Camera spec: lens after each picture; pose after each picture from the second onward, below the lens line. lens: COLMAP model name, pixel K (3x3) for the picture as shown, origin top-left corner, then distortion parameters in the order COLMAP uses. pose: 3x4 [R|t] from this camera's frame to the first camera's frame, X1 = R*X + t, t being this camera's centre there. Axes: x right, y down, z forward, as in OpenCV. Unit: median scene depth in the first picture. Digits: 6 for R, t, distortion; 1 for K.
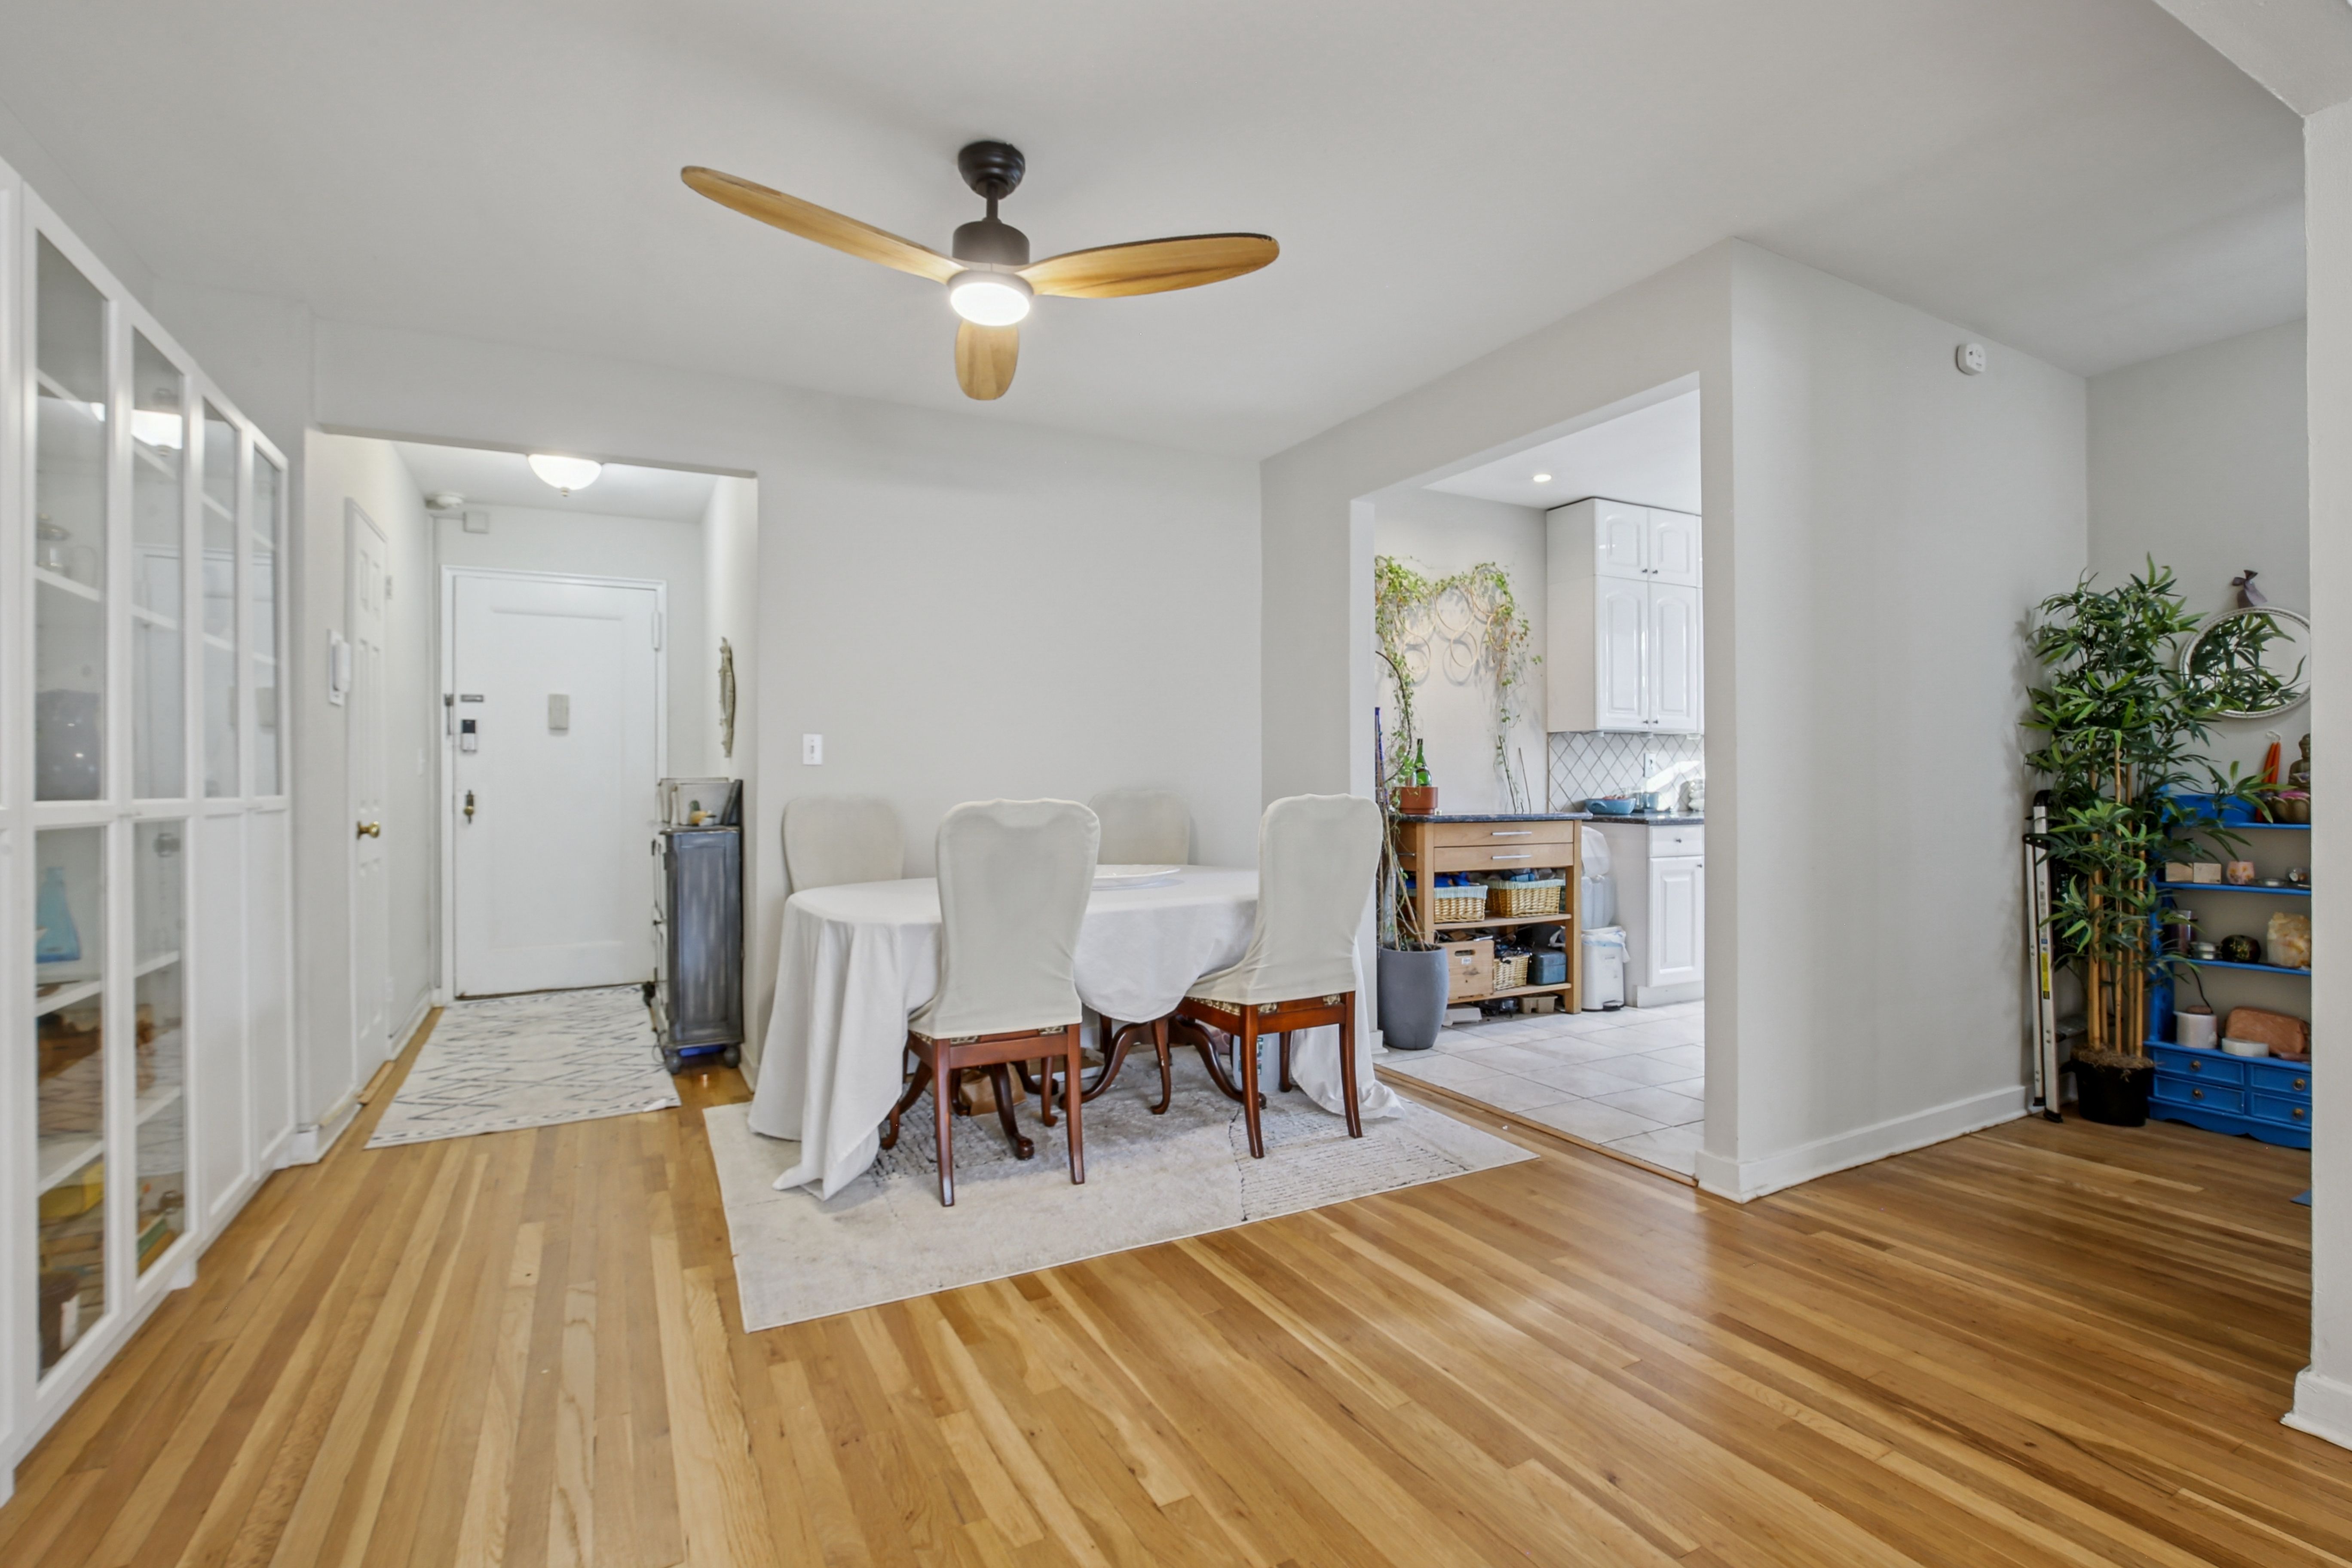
lens RADIAL K [[1082.6, 0, 1184.8], [0, 1082.6, 802.1], [0, 0, 1]] dist [-0.013287, 0.000509]
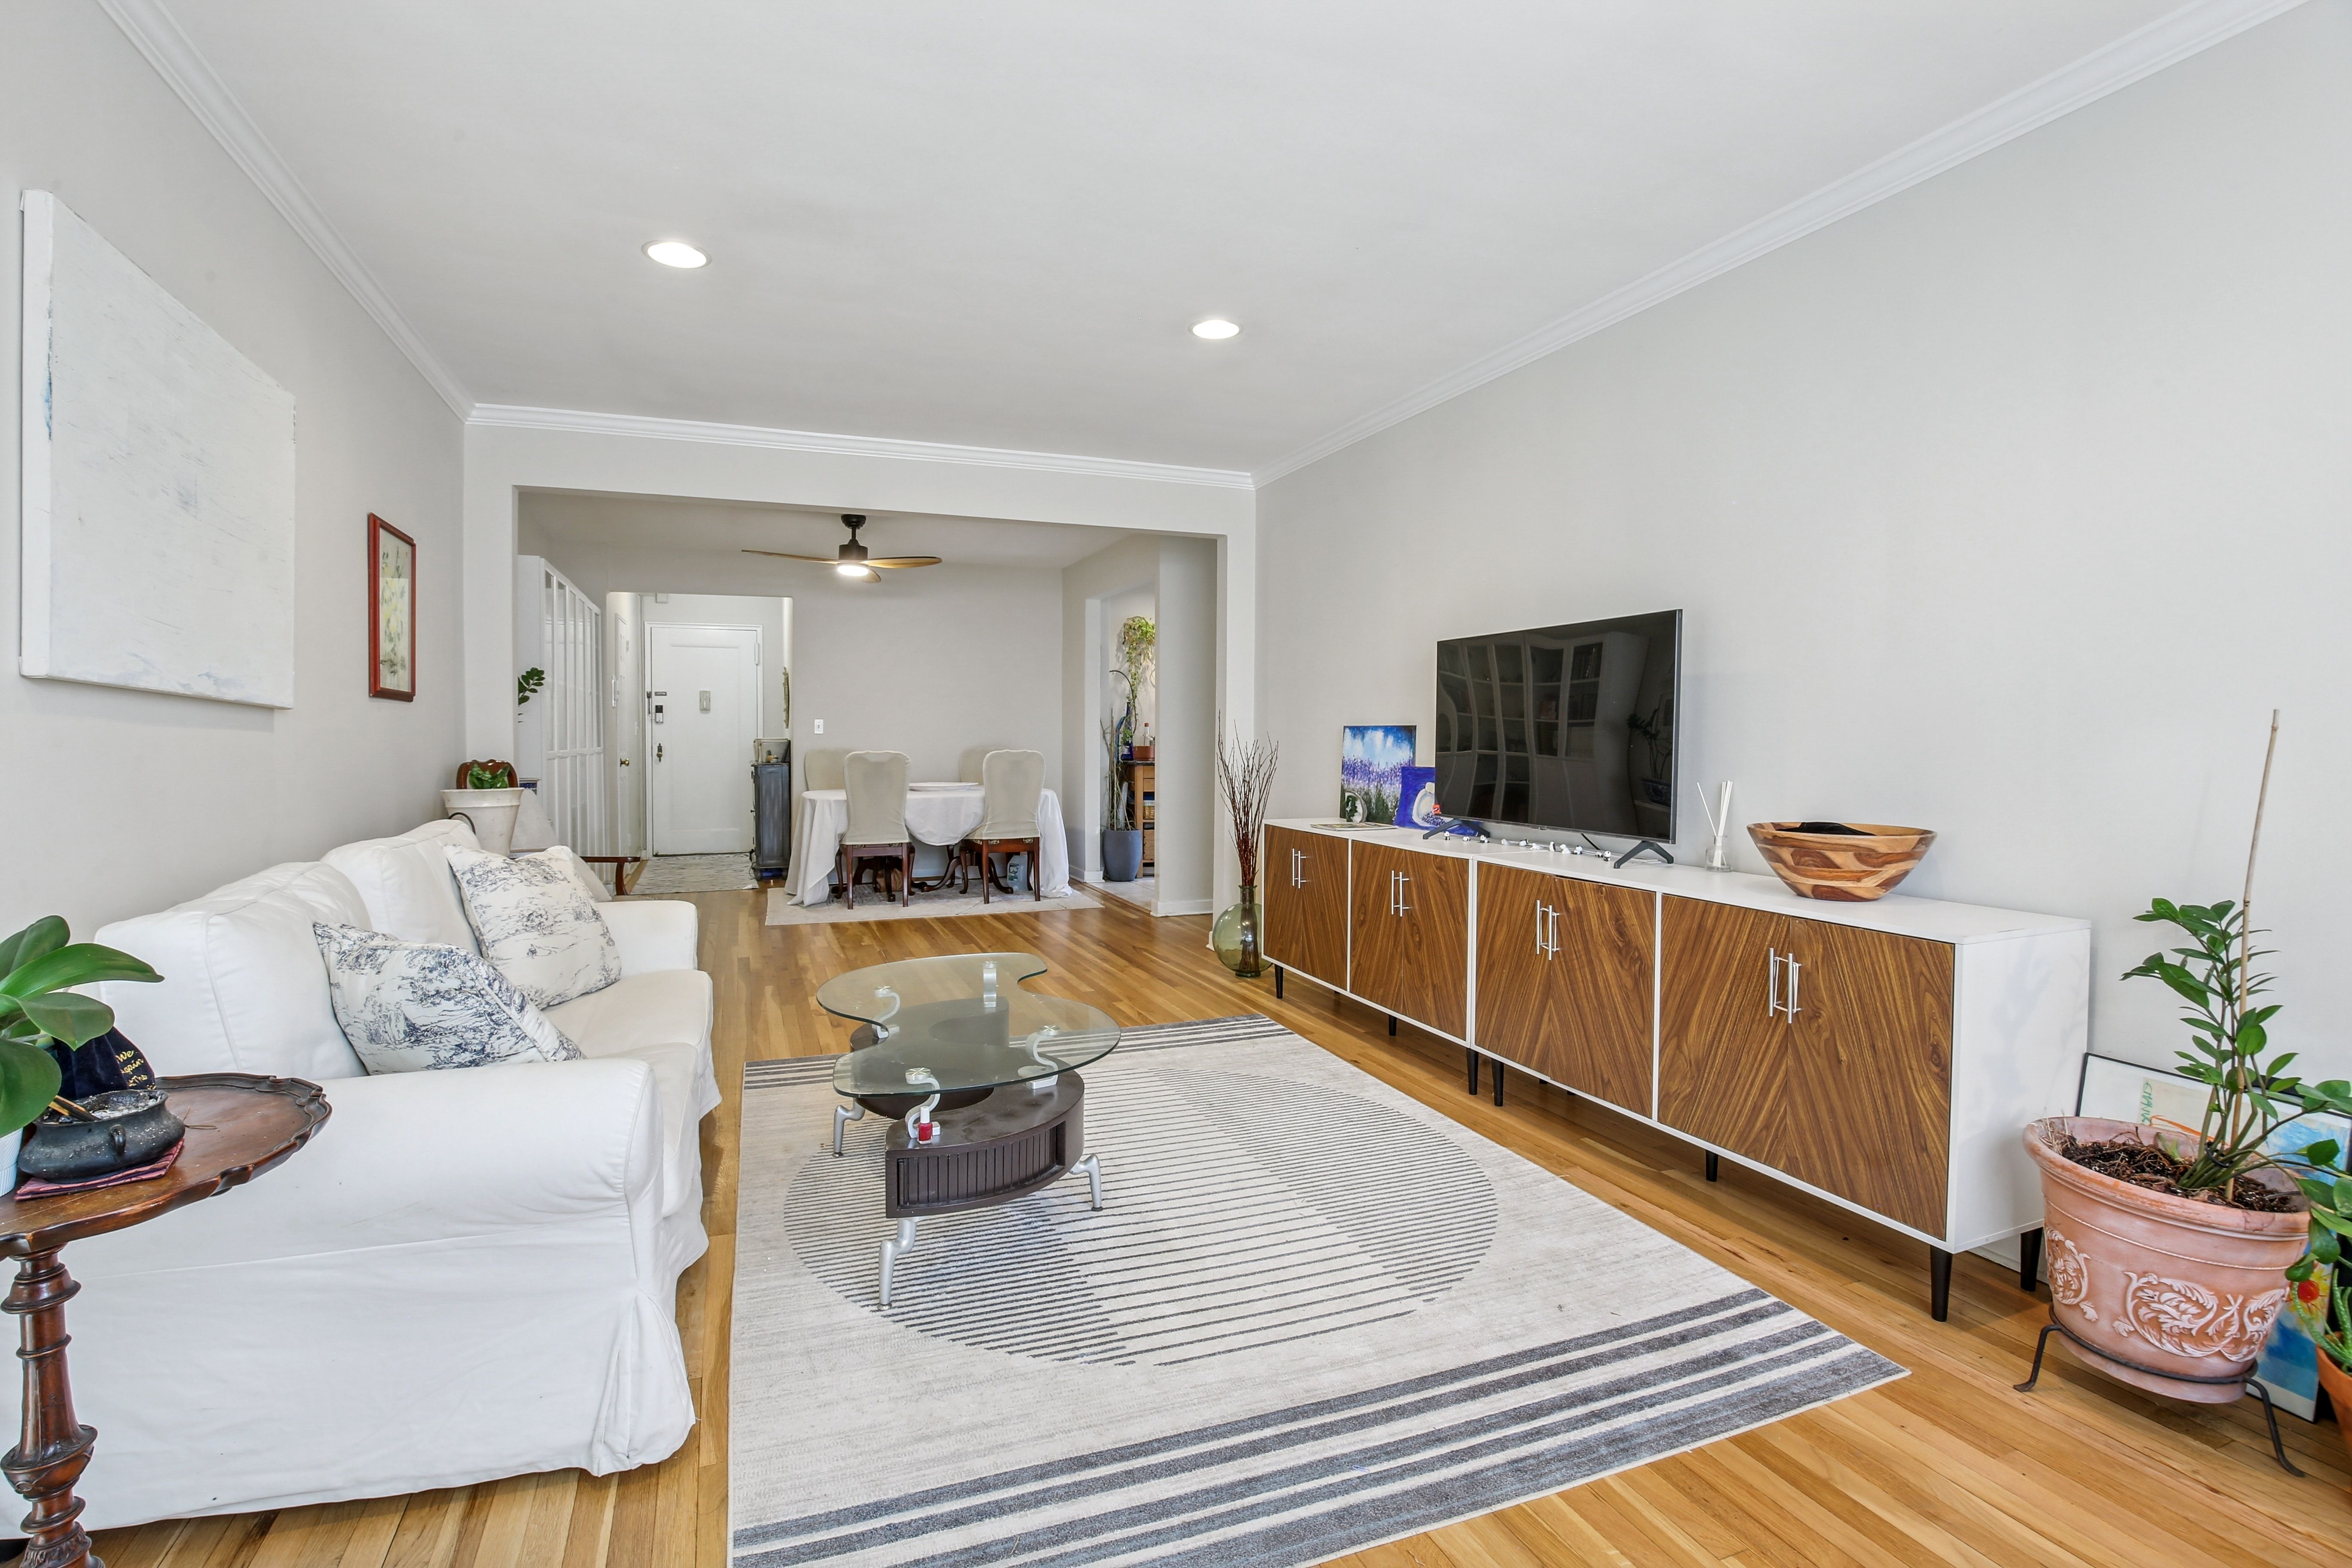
lens RADIAL K [[1082.6, 0, 1171.4], [0, 1082.6, 777.1], [0, 0, 1]] dist [-0.013287, 0.000509]
pose [[0.993229, 0.010707, -0.115680, 0.634594], [-0.008379, 0.999753, 0.020593, 0.000903], [0.115872, -0.019484, 0.993073, -1.108774]]
